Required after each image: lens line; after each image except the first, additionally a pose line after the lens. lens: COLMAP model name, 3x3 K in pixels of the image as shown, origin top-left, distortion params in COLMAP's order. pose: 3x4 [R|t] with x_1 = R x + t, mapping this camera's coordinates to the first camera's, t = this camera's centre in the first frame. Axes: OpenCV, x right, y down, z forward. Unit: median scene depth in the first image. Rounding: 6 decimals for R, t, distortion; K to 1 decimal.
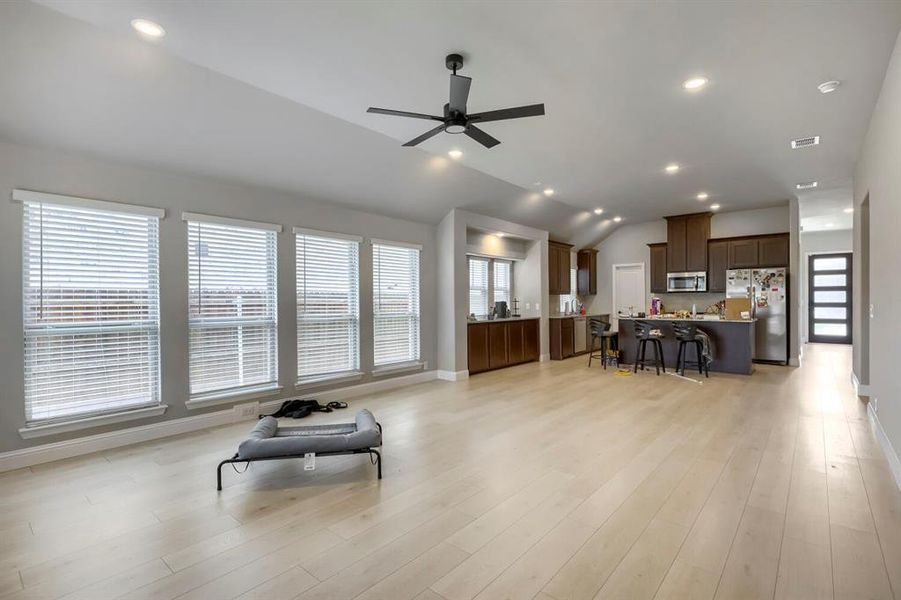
lens RADIAL K [[425.9, 0, 451.8], [0, 425.9, 304.2], [0, 0, 1]] dist [0.000470, 0.000210]
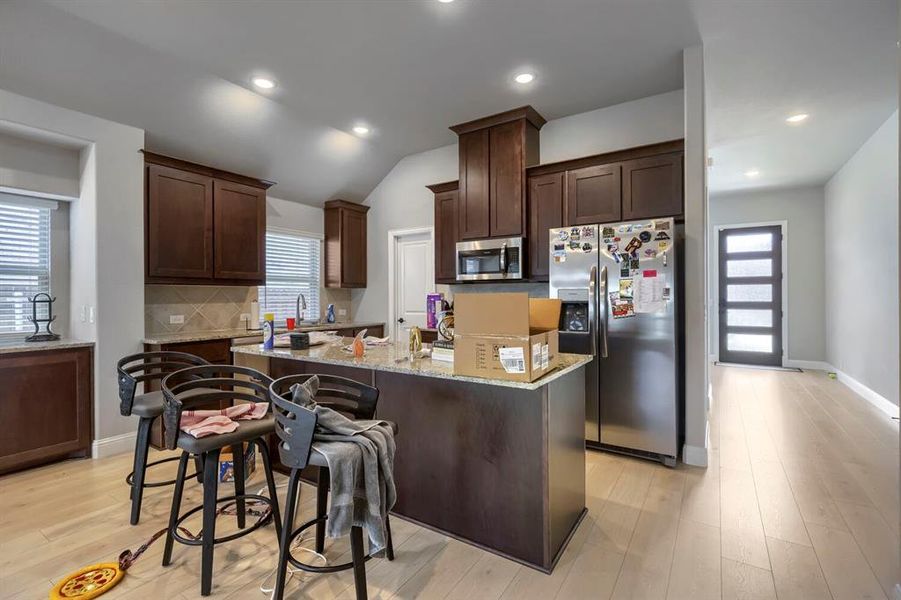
lens RADIAL K [[413.9, 0, 448.0], [0, 413.9, 297.3], [0, 0, 1]] dist [-0.000942, 0.000075]
pose [[0.992065, 0.001772, 0.125714, 0.472762], [-0.001007, 0.999981, -0.006142, -0.008639], [-0.125722, 0.005967, 0.992048, 0.579215]]
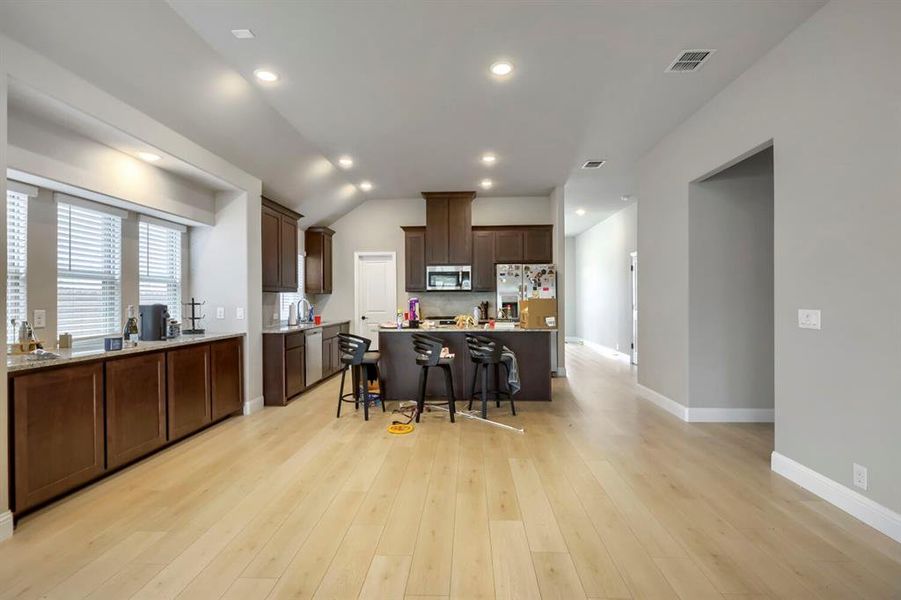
lens RADIAL K [[420.9, 0, 455.1], [0, 420.9, 297.1], [0, 0, 1]] dist [0.002829, -0.000110]
pose [[0.783657, 0.005326, 0.621171, 0.082190], [0.005959, 0.999853, -0.016091, -0.004951], [-0.621166, 0.016311, 0.783510, 0.406783]]
